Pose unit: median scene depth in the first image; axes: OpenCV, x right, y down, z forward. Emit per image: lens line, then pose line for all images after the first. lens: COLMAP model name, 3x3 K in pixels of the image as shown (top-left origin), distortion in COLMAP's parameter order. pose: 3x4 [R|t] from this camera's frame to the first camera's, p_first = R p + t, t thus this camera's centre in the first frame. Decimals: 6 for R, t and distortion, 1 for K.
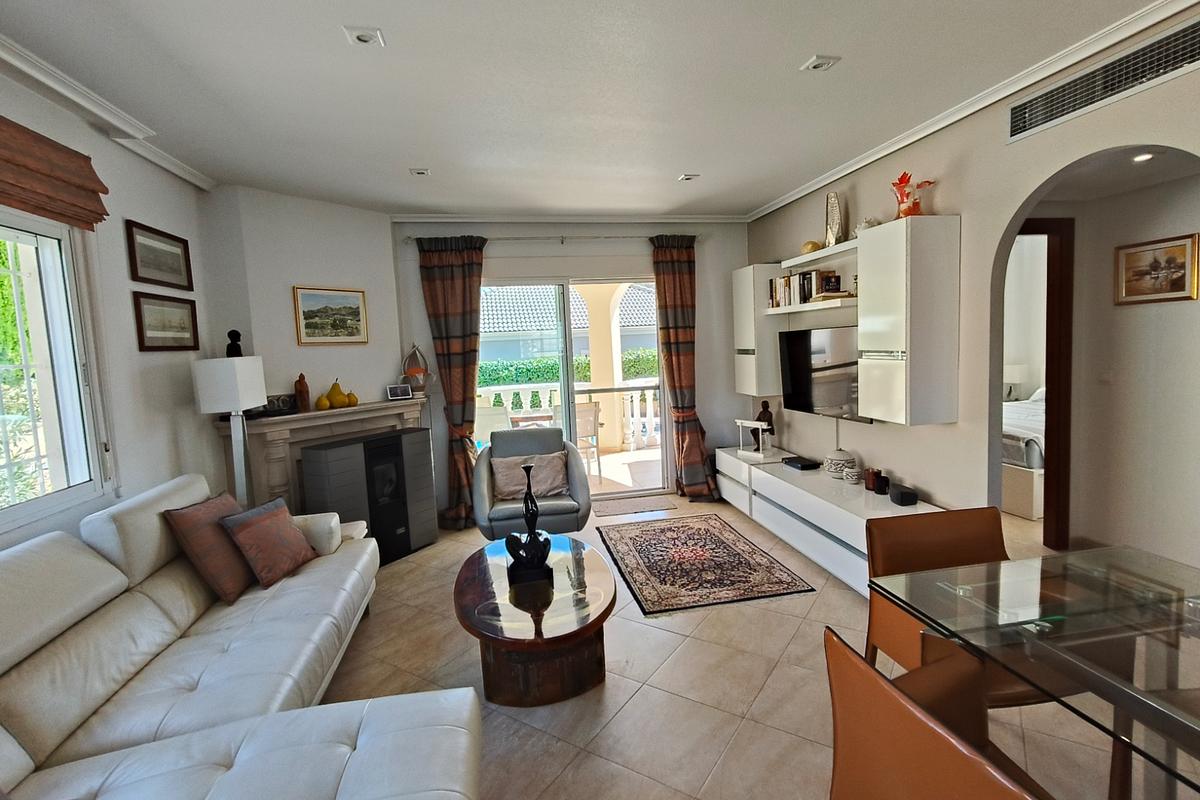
lens RADIAL K [[559.4, 0, 605.3], [0, 559.4, 397.2], [0, 0, 1]] dist [0.004392, 0.001293]
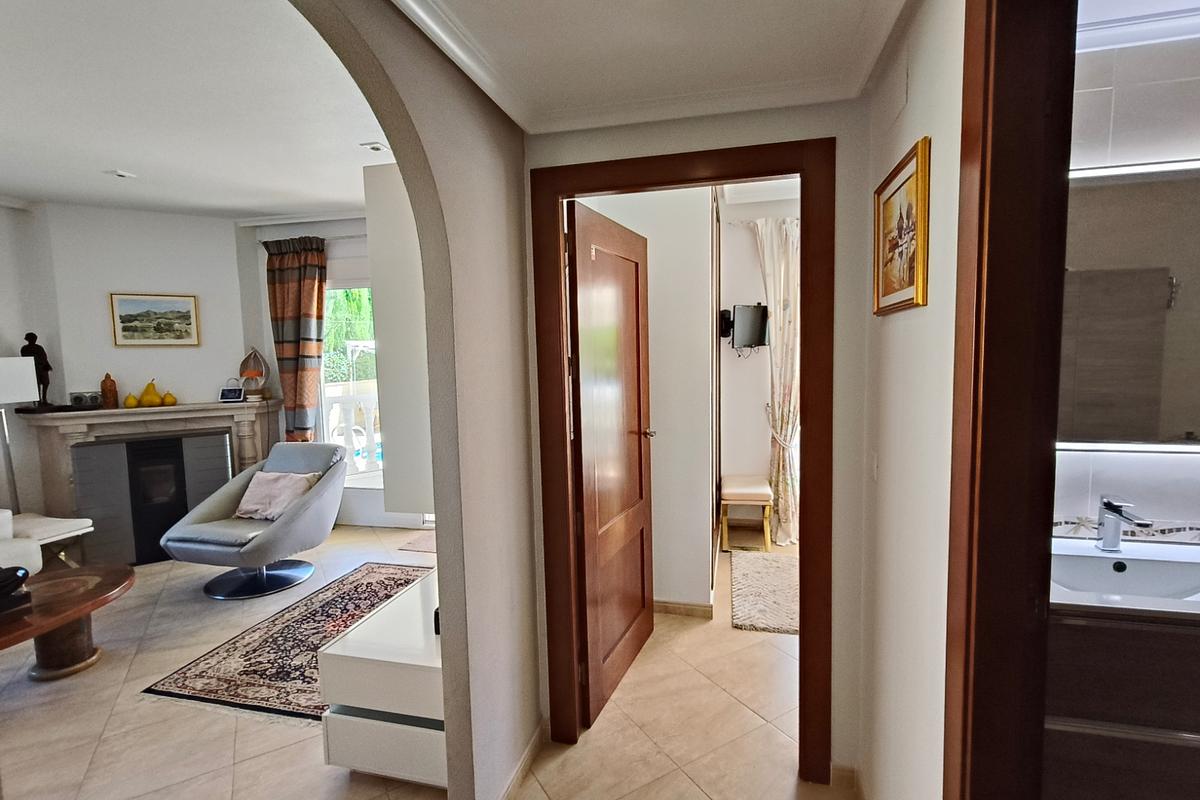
lens RADIAL K [[559.4, 0, 603.3], [0, 559.4, 396.3], [0, 0, 1]] dist [0.004392, 0.001293]
pose [[0.908266, 0.065667, -0.413207, 0.730860], [-0.063284, 0.997806, 0.019467, -0.074843], [0.413579, 0.008468, 0.910429, 0.385660]]
